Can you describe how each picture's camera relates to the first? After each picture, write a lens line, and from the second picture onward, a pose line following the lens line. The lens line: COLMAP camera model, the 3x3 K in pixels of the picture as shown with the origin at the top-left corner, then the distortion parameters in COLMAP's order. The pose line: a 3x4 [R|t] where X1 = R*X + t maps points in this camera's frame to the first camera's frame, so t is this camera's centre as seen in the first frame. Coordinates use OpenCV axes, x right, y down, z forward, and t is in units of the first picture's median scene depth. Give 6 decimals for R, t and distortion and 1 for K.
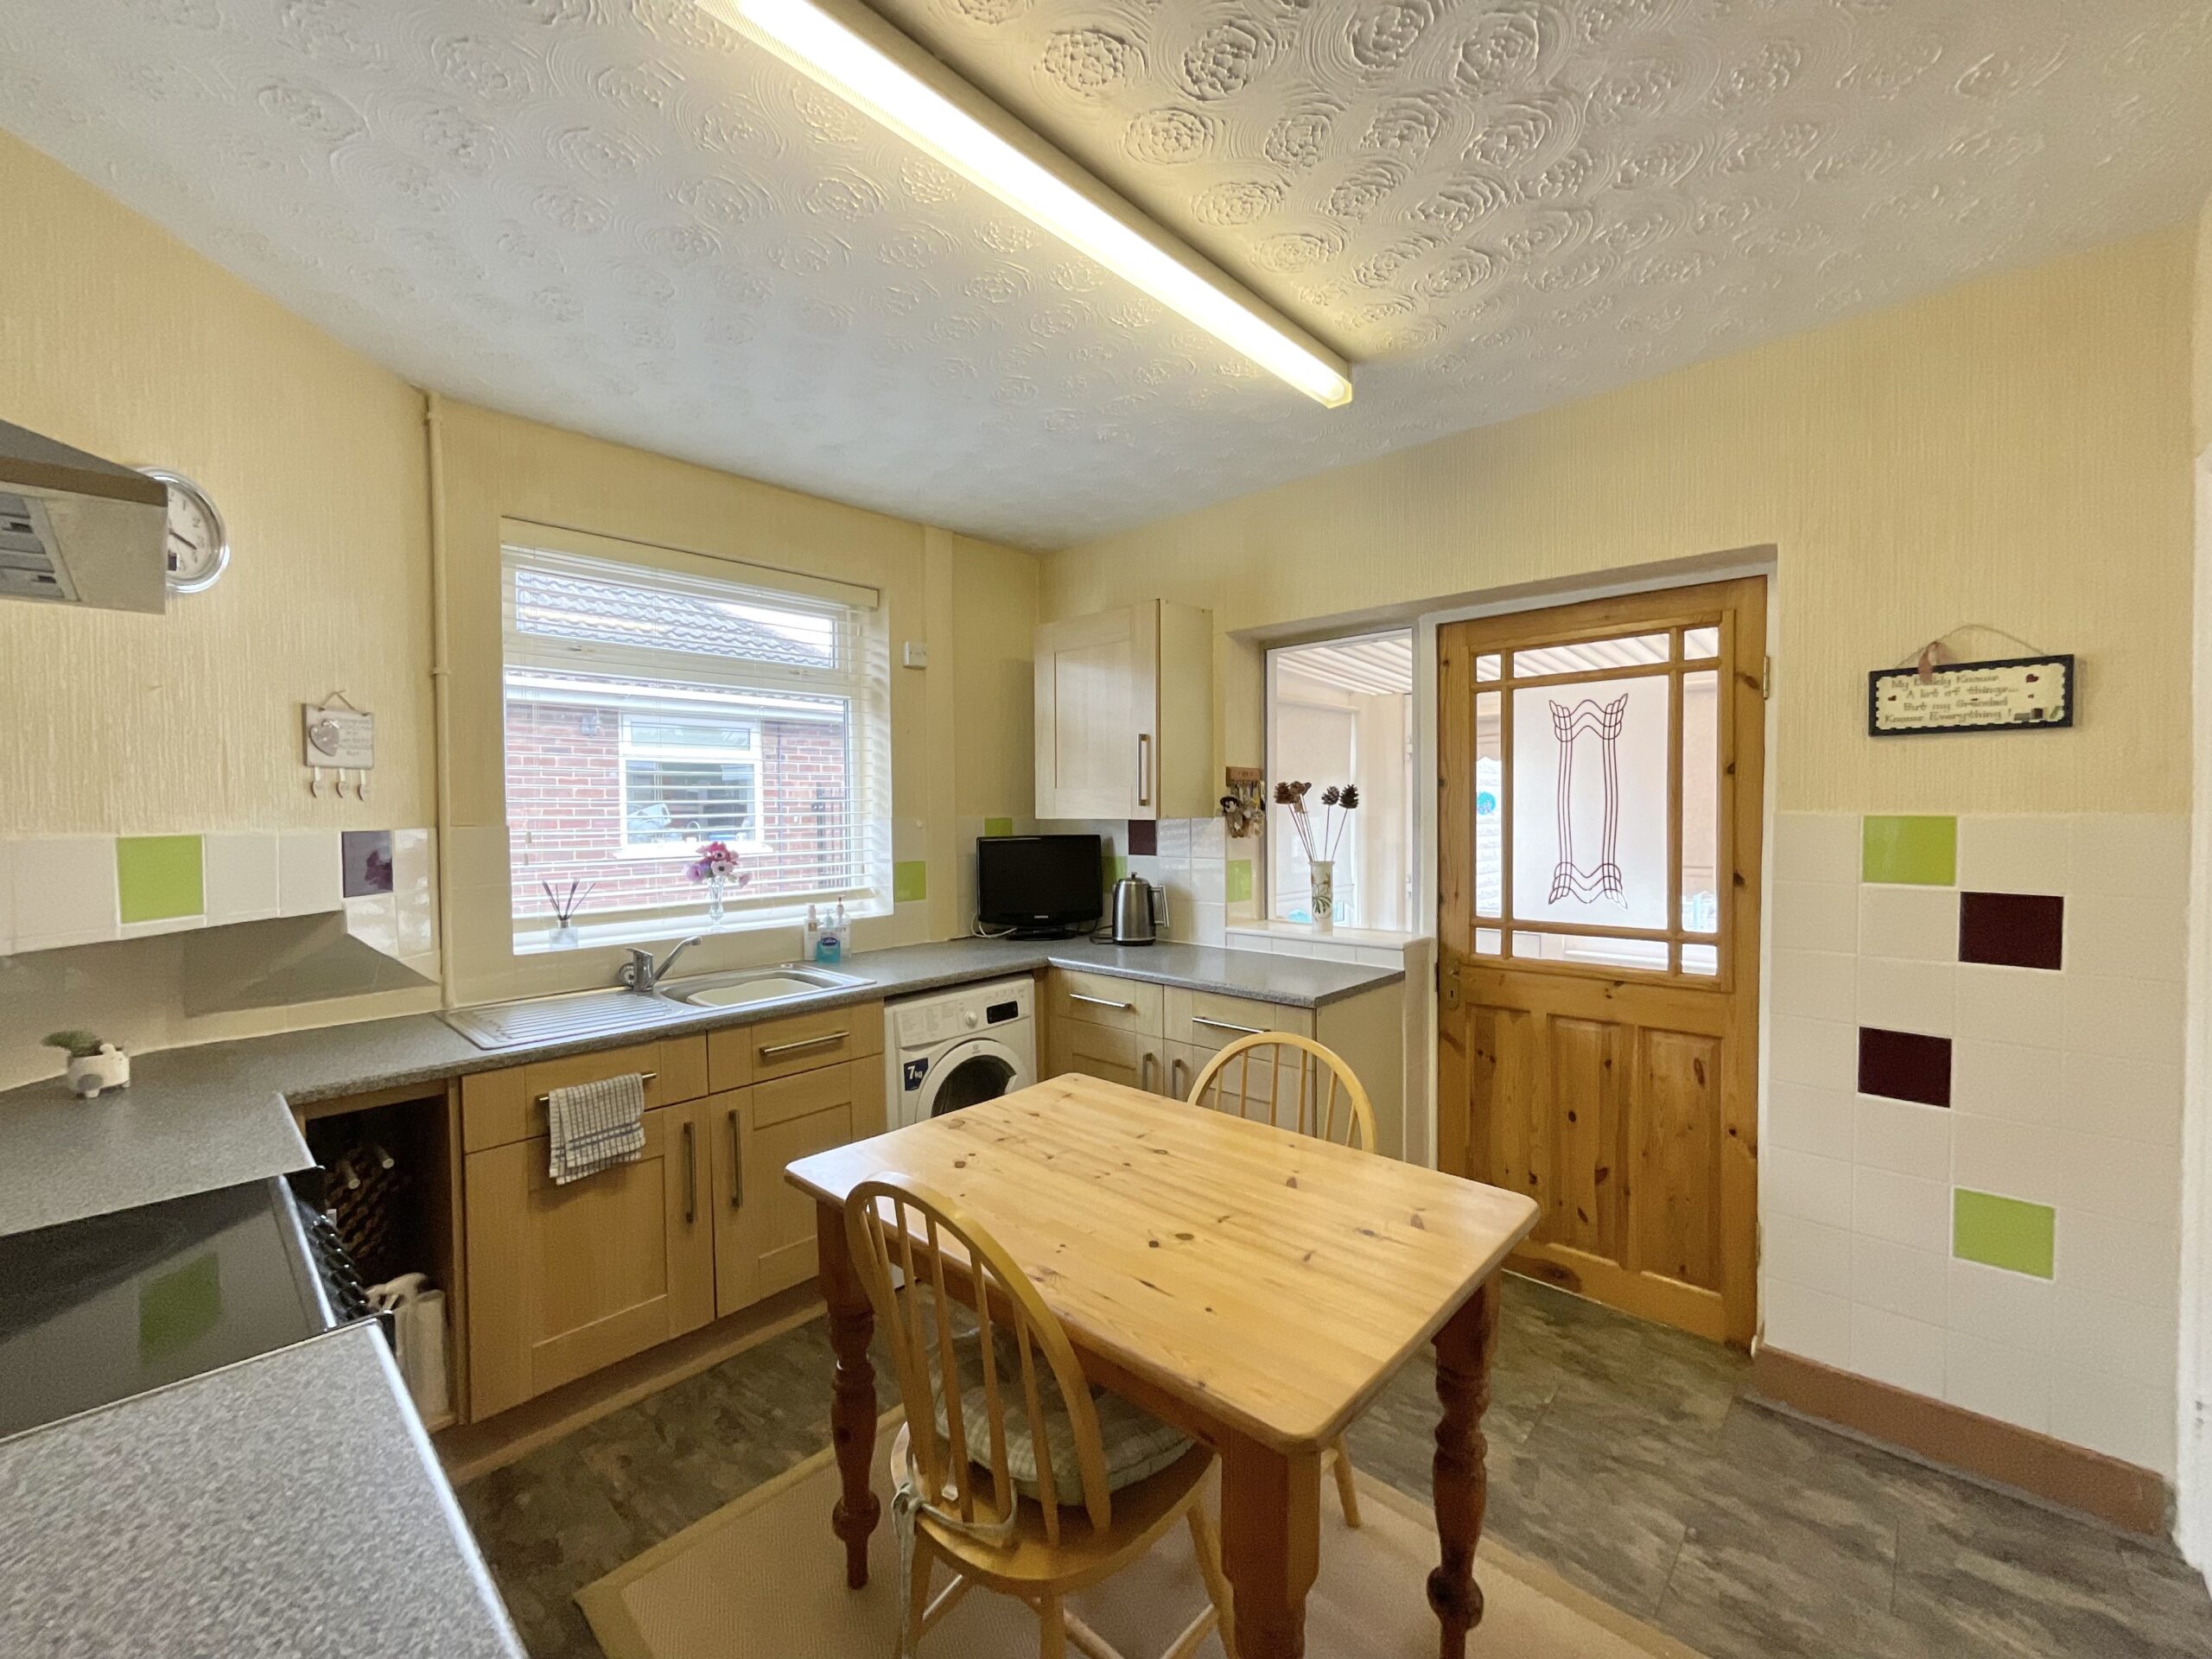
lens RADIAL K [[897.8, 0, 1102.5], [0, 897.8, 827.3], [0, 0, 1]] dist [-0.001099, 0.000309]
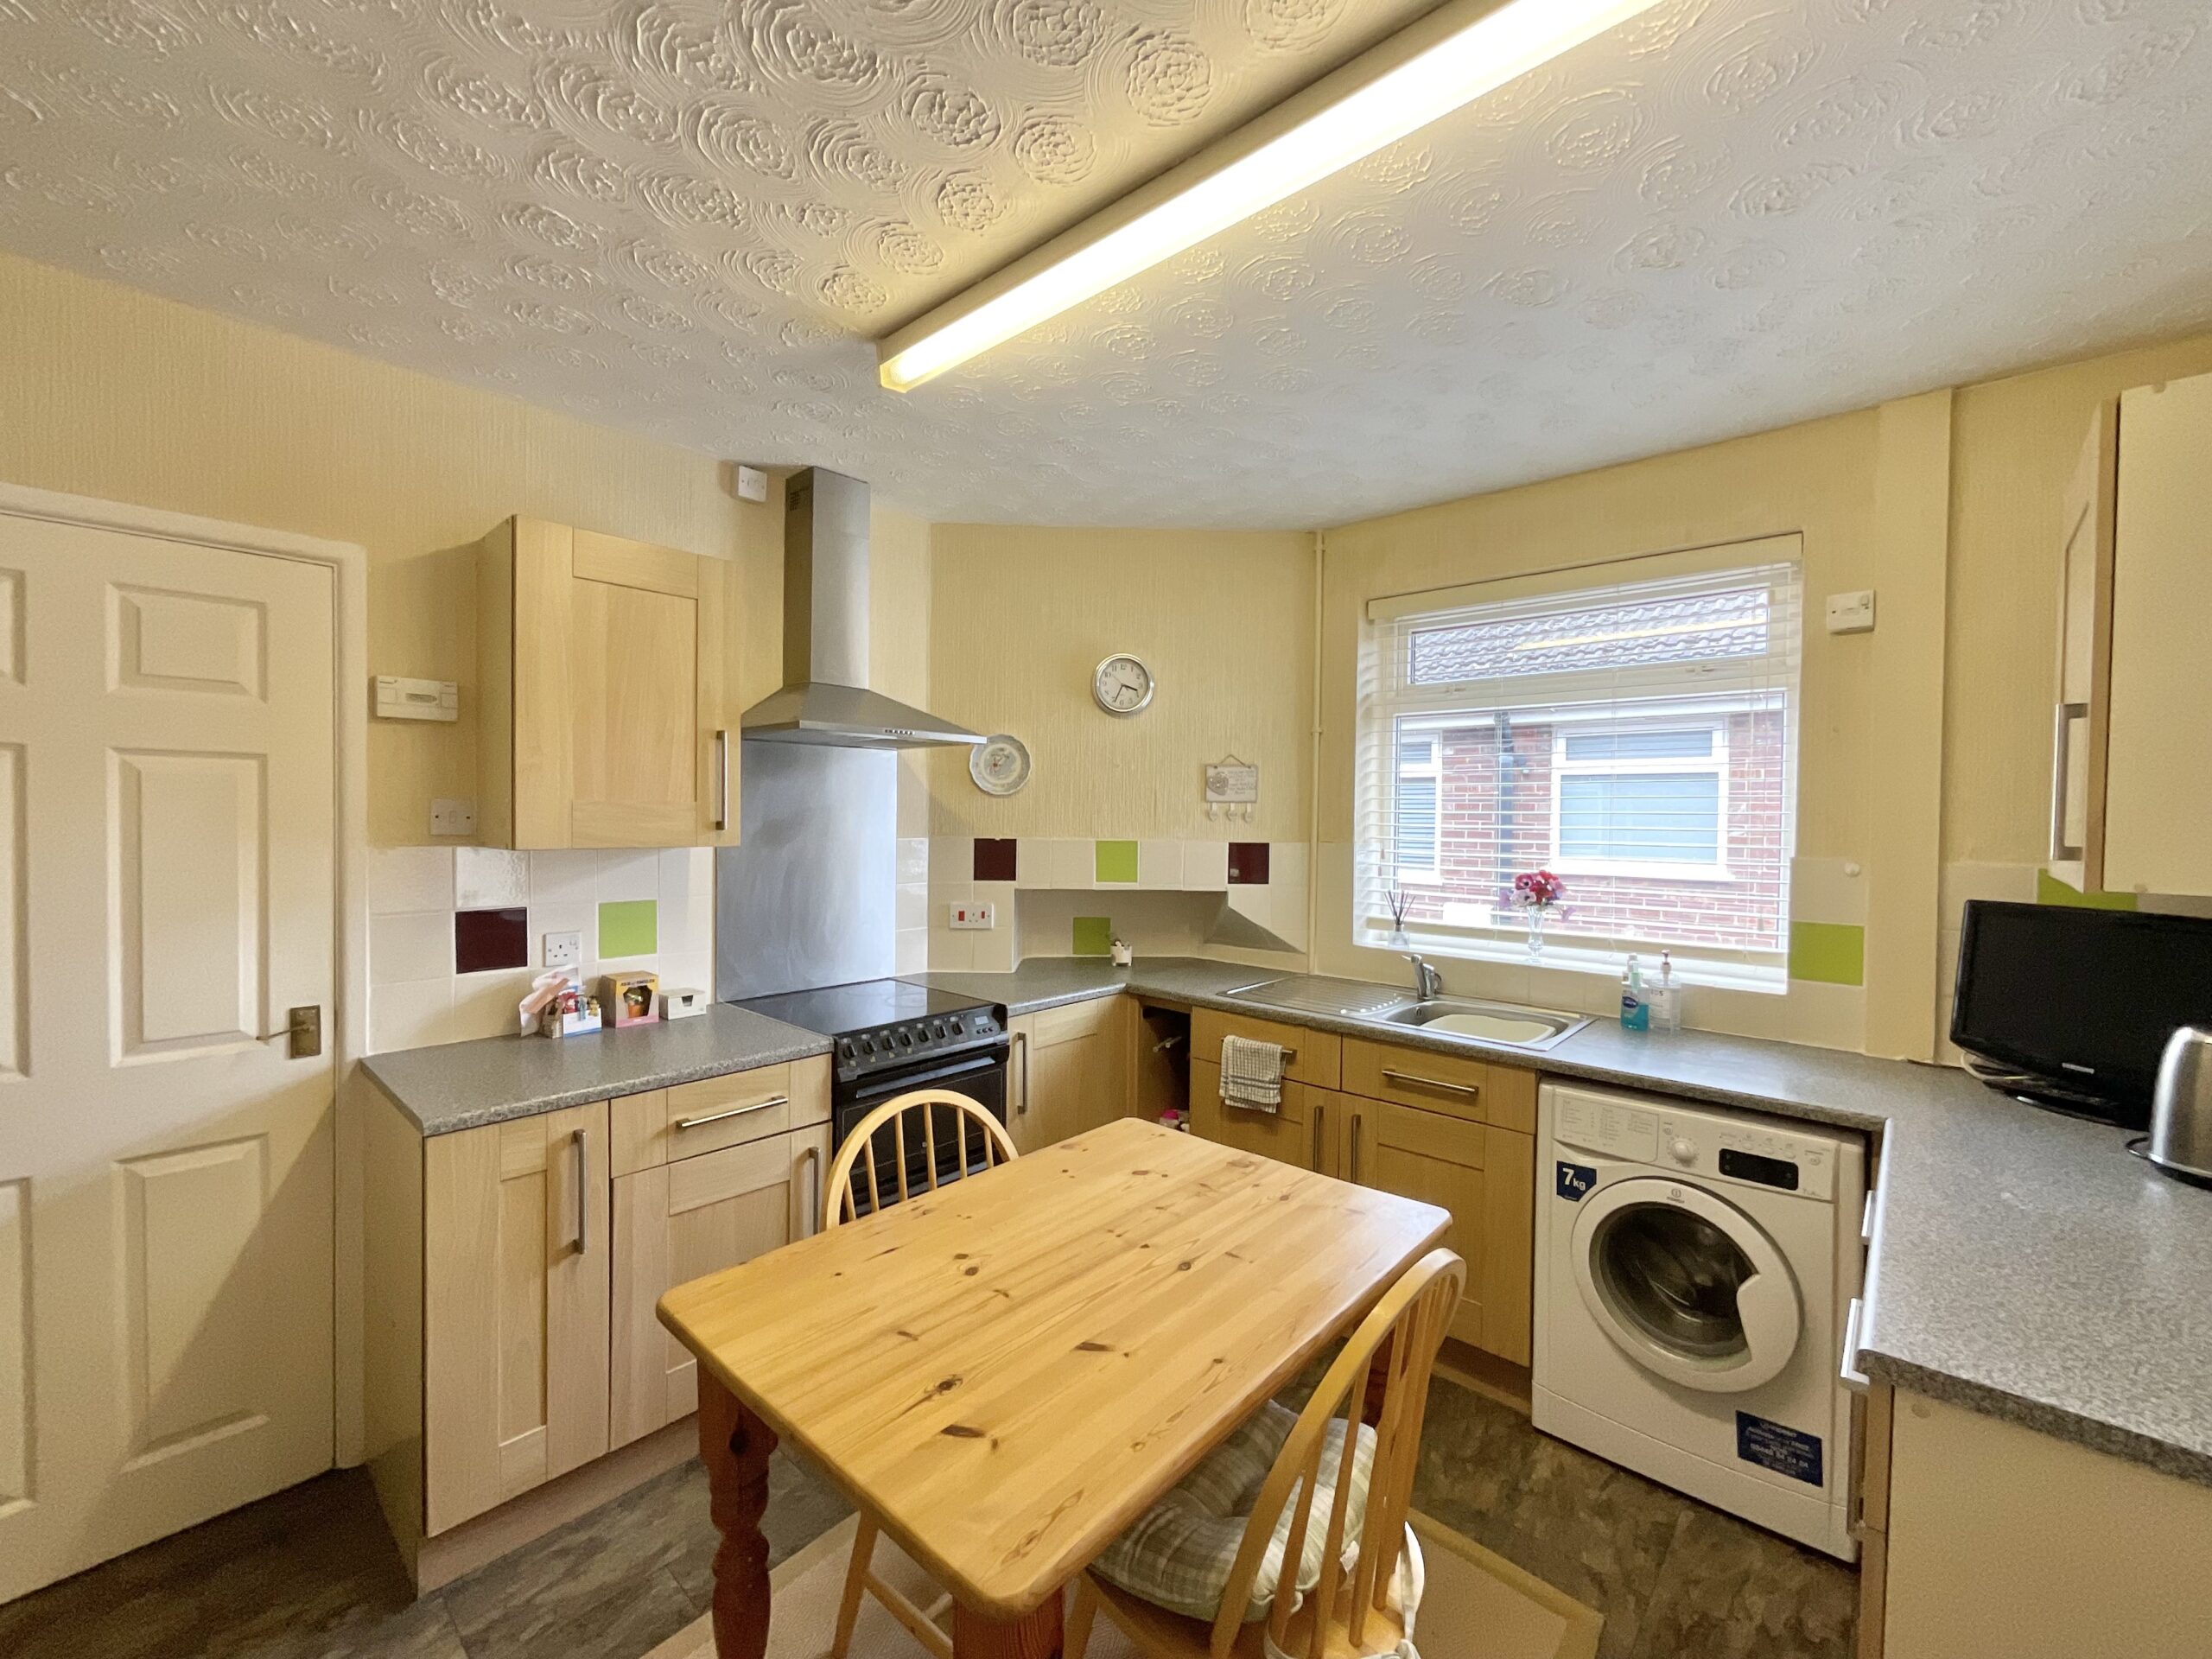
lens RADIAL K [[897.8, 0, 1102.3], [0, 897.8, 829.9], [0, 0, 1]] dist [-0.001099, 0.000309]
pose [[0.016455, 0.029140, -0.999440, 0.597829], [-0.031595, 0.999091, 0.028610, -0.044957], [0.999365, 0.031106, 0.017361, 0.603180]]
